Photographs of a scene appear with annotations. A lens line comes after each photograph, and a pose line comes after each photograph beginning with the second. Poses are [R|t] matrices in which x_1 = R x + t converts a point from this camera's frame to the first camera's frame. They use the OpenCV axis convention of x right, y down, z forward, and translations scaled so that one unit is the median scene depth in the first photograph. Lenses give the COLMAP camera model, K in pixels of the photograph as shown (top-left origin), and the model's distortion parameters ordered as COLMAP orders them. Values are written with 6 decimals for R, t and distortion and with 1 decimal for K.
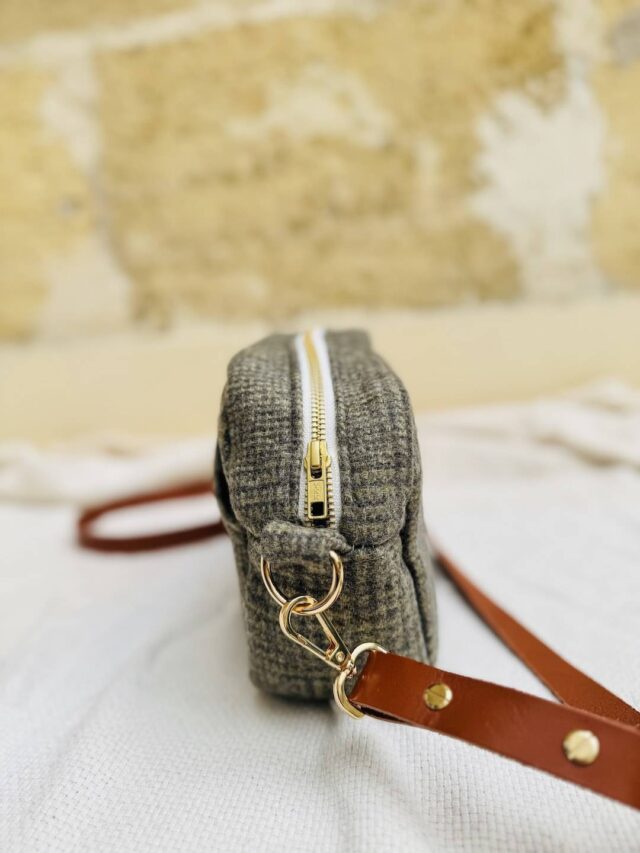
lens RADIAL K [[609.6, 0, 320.0], [0, 609.6, 426.5], [0, 0, 1]] dist [-0.059982, 0.001643]
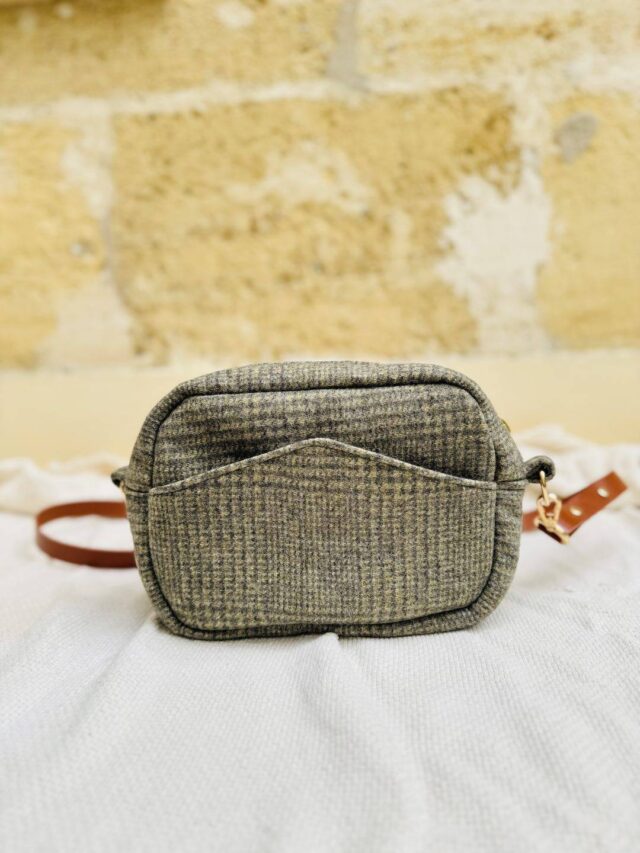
lens RADIAL K [[609.6, 0, 320.0], [0, 609.6, 426.5], [0, 0, 1]] dist [-0.059982, 0.001643]
pose [[0.997229, 0.045590, 0.058795, -0.028212], [-0.040491, 0.995543, -0.085176, 0.041518], [-0.062416, 0.082560, 0.994630, -0.116823]]
